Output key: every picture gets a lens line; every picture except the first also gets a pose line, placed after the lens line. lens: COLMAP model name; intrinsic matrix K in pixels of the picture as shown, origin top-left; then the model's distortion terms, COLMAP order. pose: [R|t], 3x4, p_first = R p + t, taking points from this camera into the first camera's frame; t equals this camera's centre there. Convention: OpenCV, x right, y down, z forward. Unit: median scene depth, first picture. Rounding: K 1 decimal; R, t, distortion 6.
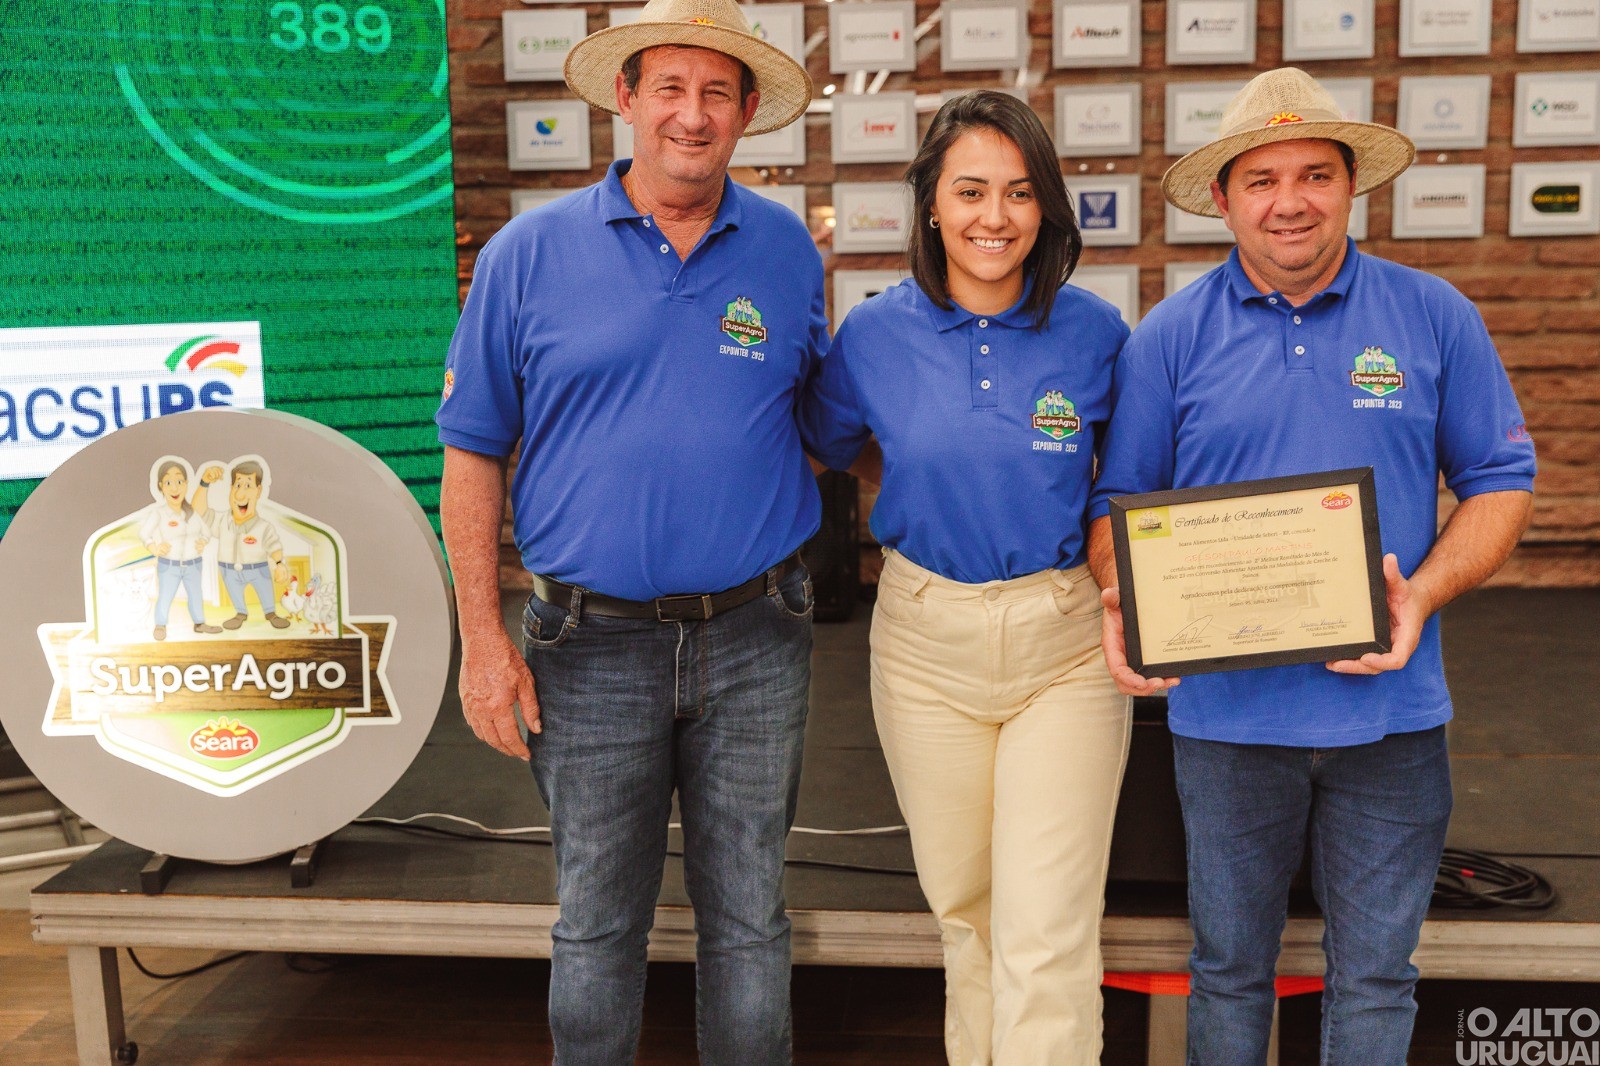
lens RADIAL K [[1861.7, 0, 797.3], [0, 1861.7, 529.6], [0, 0, 1]] dist [0.005608, 0.000000]
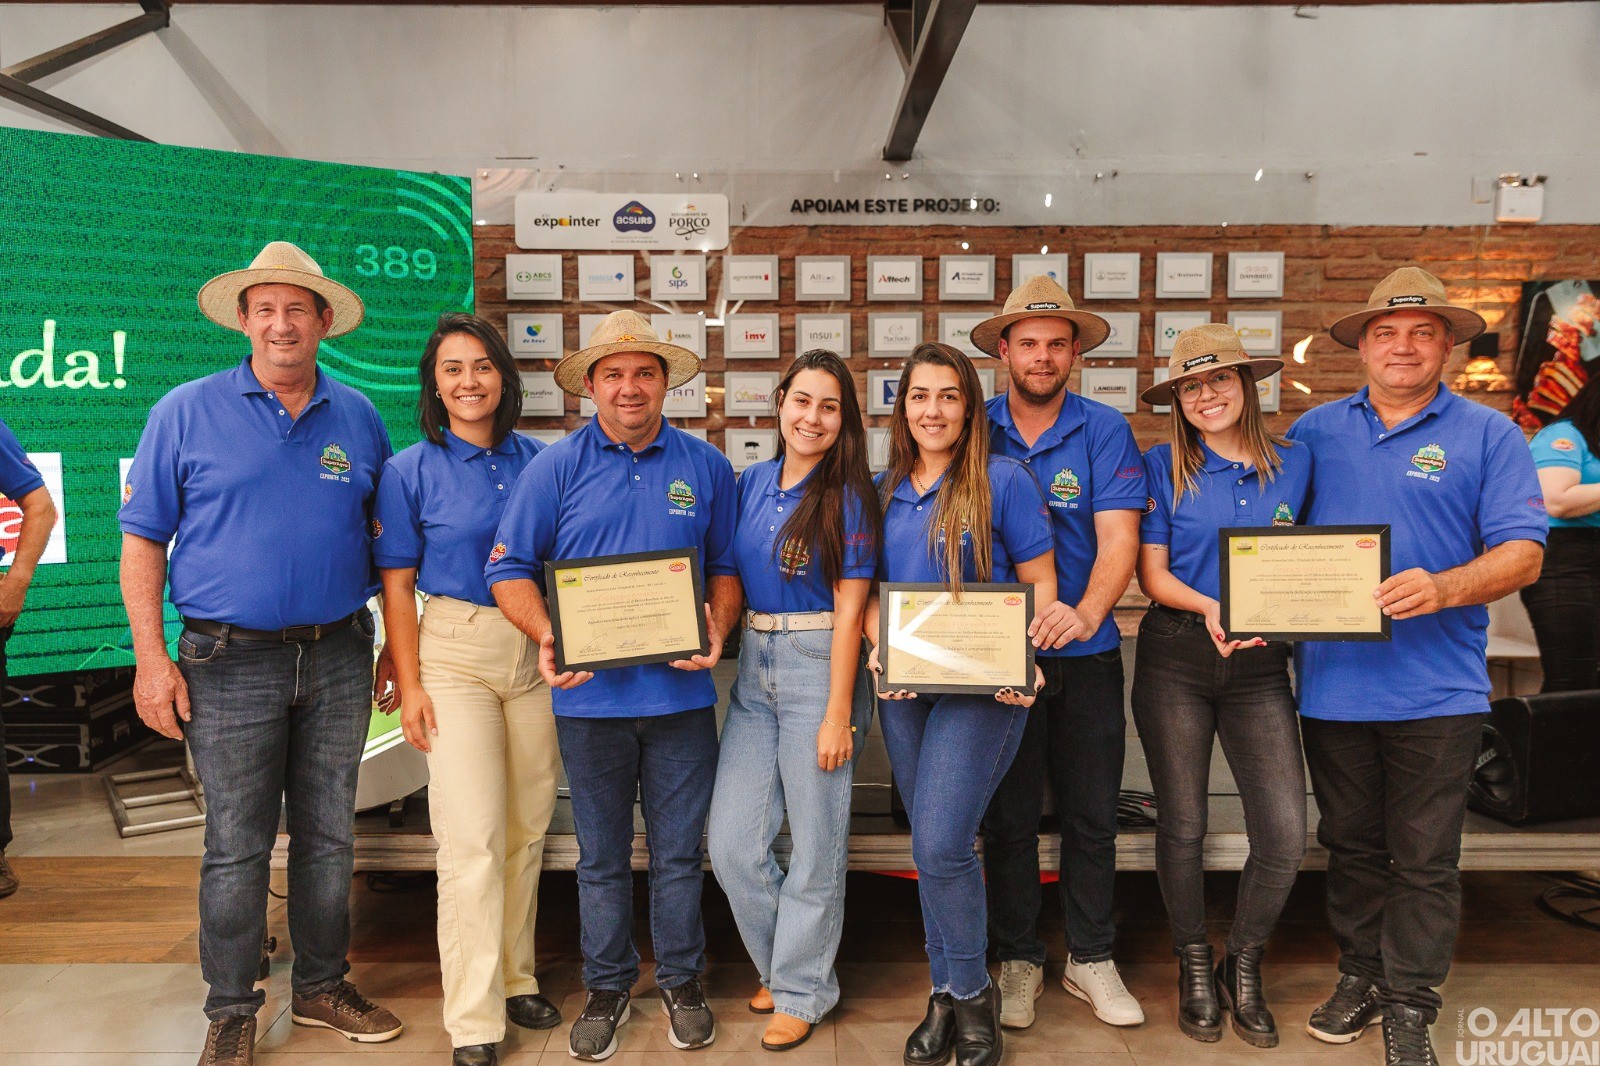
lens RADIAL K [[1271.9, 0, 800.8], [0, 1271.9, 529.2], [0, 0, 1]] dist [0.019100, 0.000144]
pose [[0.994752, 0.006603, 0.102106, -0.029801], [-0.000364, 0.998138, -0.060994, 0.008941], [-0.102319, 0.060637, 0.992902, -0.045183]]
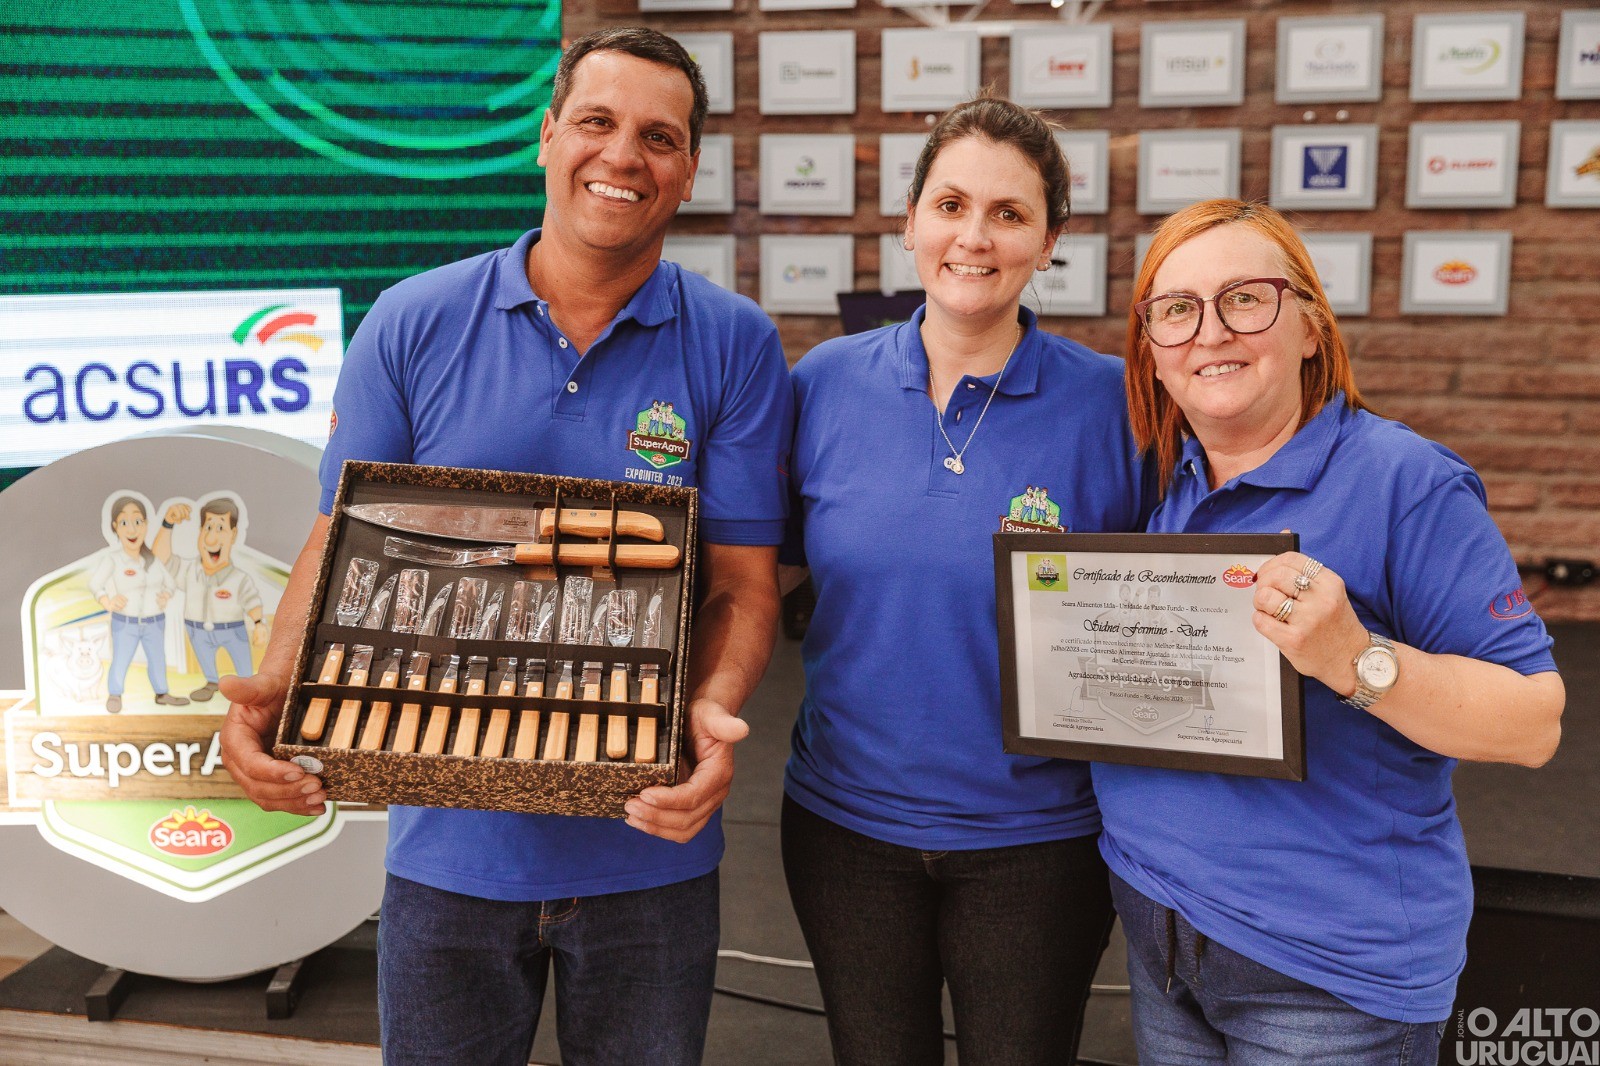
lens RADIAL K [[1921.0, 0, 794.1], [0, 1921.0, 546.2], [0, 0, 1]] dist [0.013959, 0.000000]
pose [[0.993336, 0.033208, -0.110366, 0.029313], [-0.028574, 0.998653, 0.043303, -0.036999], [0.111655, -0.039860, 0.992947, 0.121284]]
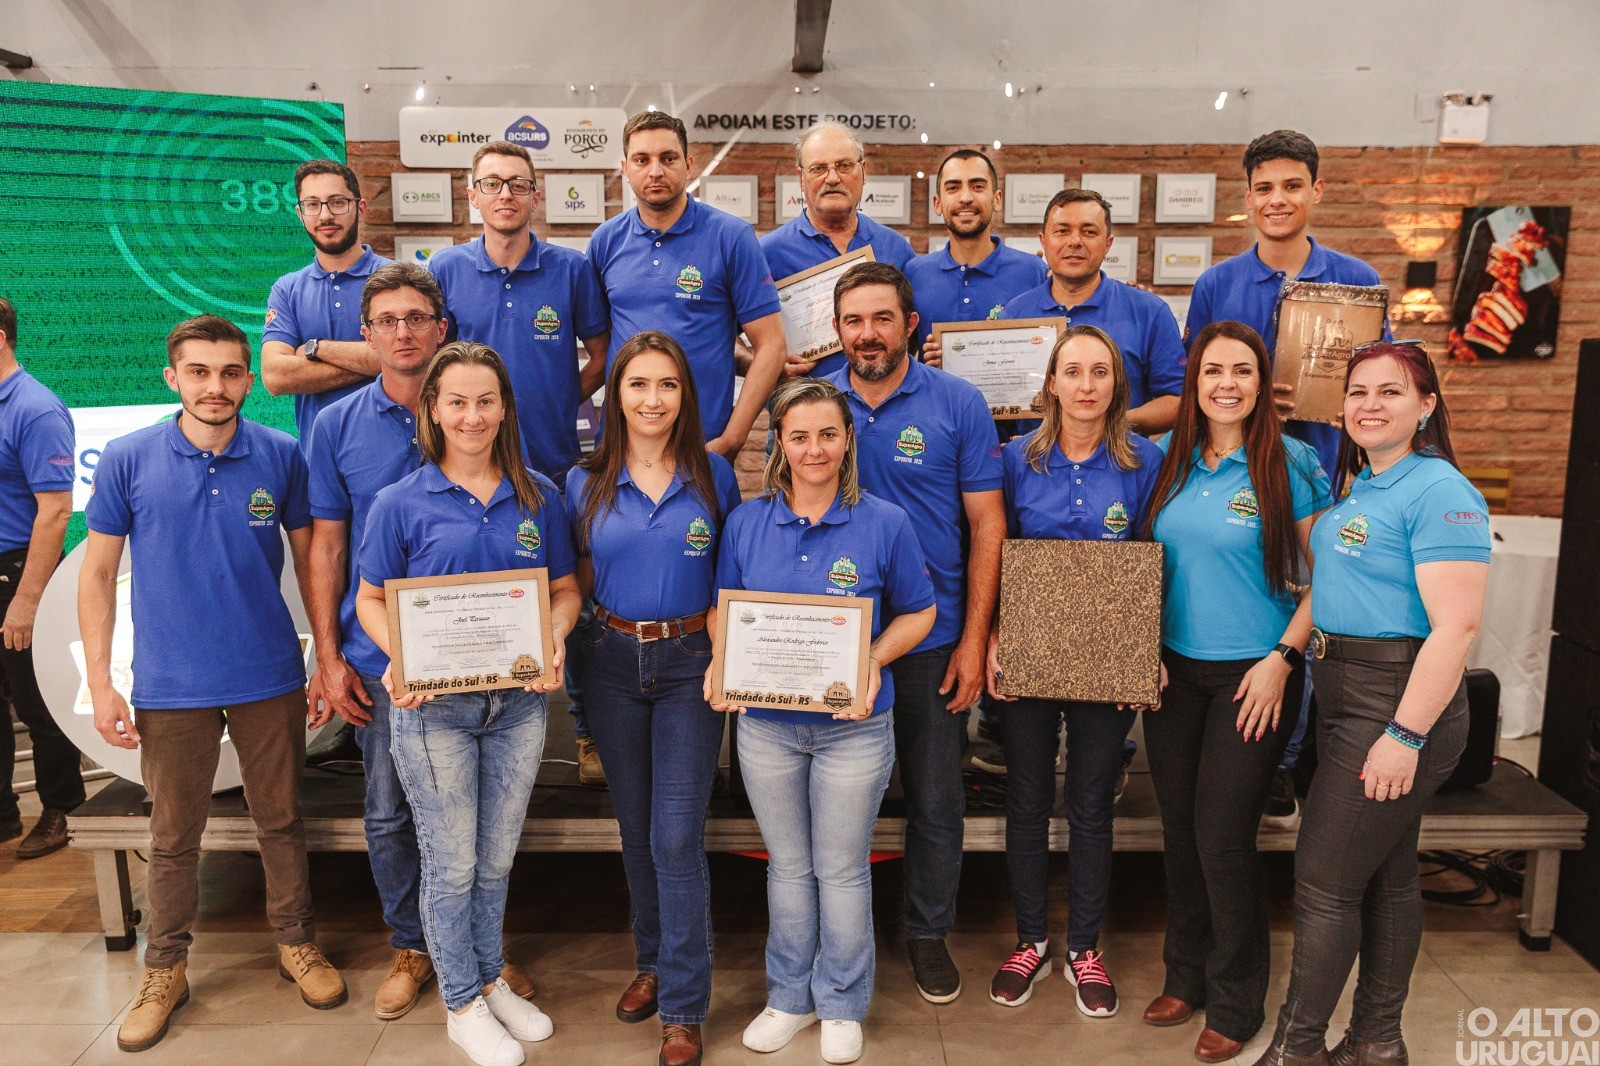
lens RADIAL K [[1419.0, 0, 801.6], [0, 1419.0, 533.4], [0, 0, 1]] dist [0.000560, 0.021357]
pose [[0.993680, -0.001667, 0.112239, 0.037829], [-0.001829, 0.999517, 0.031038, -0.046168], [-0.112236, -0.031047, 0.993196, -0.144396]]
